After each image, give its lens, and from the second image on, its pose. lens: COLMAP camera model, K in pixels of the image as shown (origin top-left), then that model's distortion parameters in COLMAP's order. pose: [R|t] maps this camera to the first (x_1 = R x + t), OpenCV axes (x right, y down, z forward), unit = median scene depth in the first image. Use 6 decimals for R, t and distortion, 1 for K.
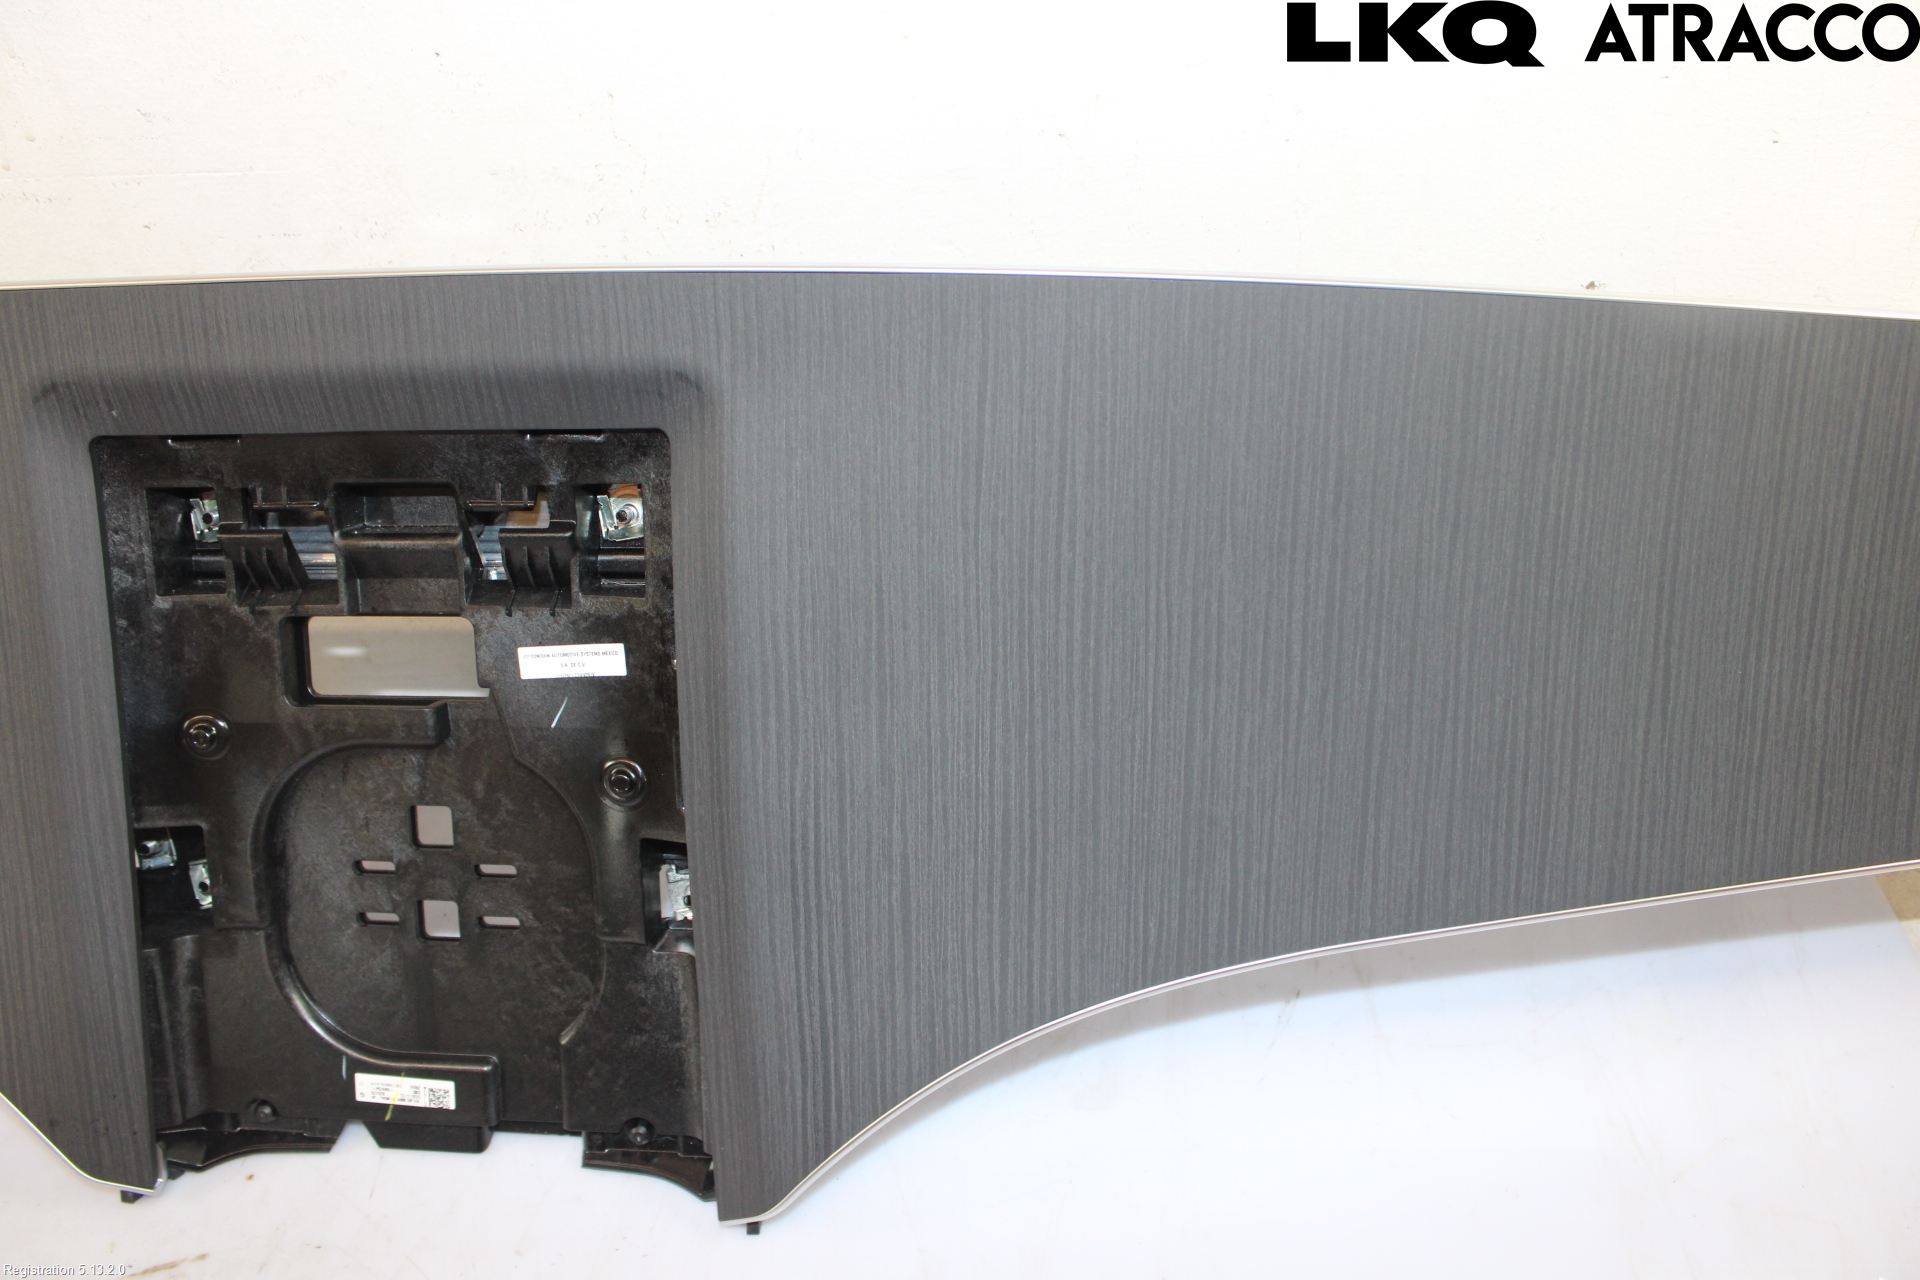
lens RADIAL K [[1557.9, 0, 948.4], [0, 1557.9, 650.5], [0, 0, 1]] dist [-0.176472, 0.138161]
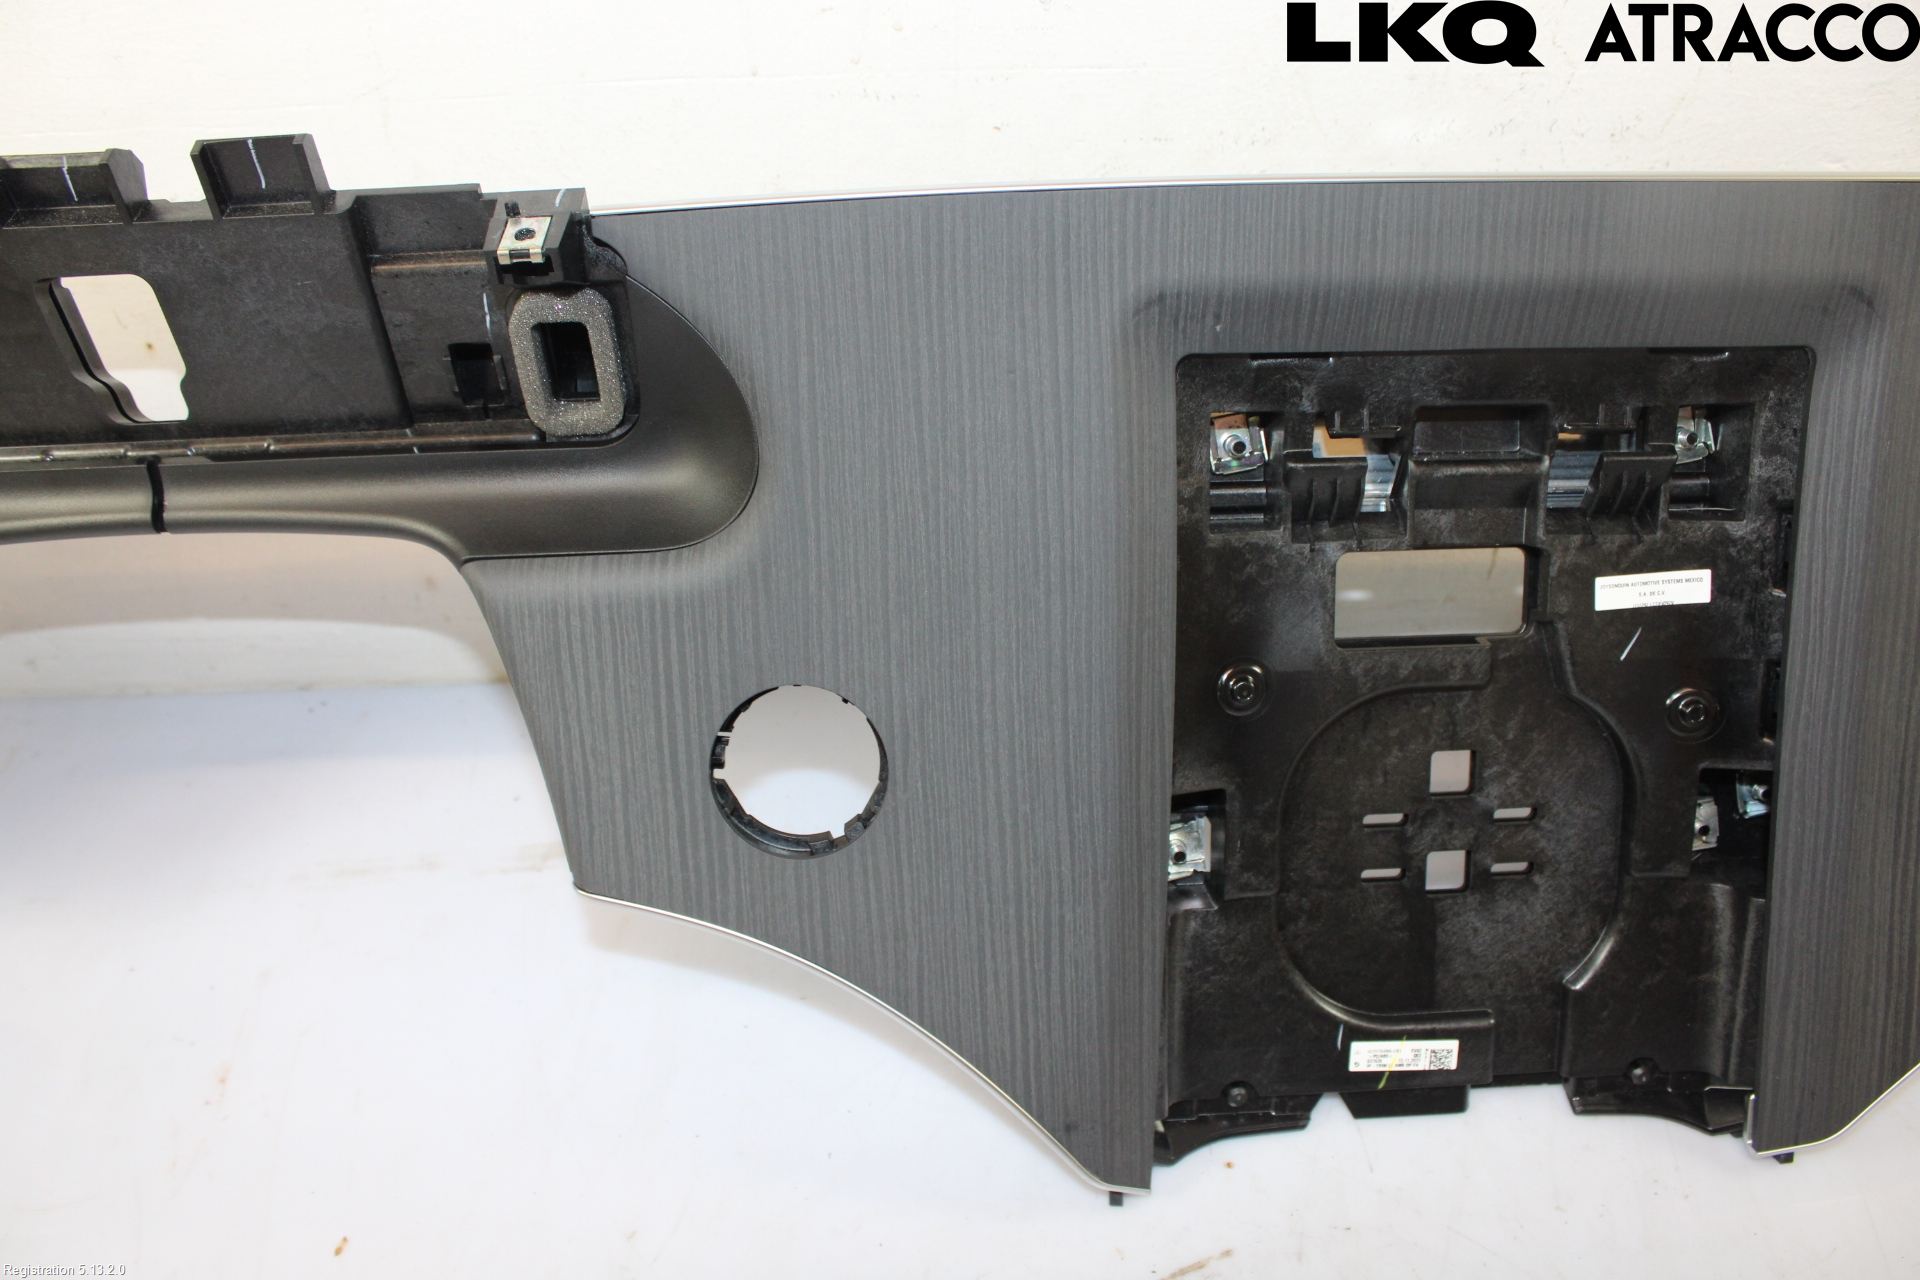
lens RADIAL K [[1557.9, 0, 948.4], [0, 1557.9, 650.5], [0, 0, 1]] dist [-0.176472, 0.138161]
pose [[0.997196, -0.042339, 0.061712, -0.698557], [0.040266, 0.998595, 0.034456, -0.004968], [-0.063084, -0.031874, 0.997499, 0.079884]]
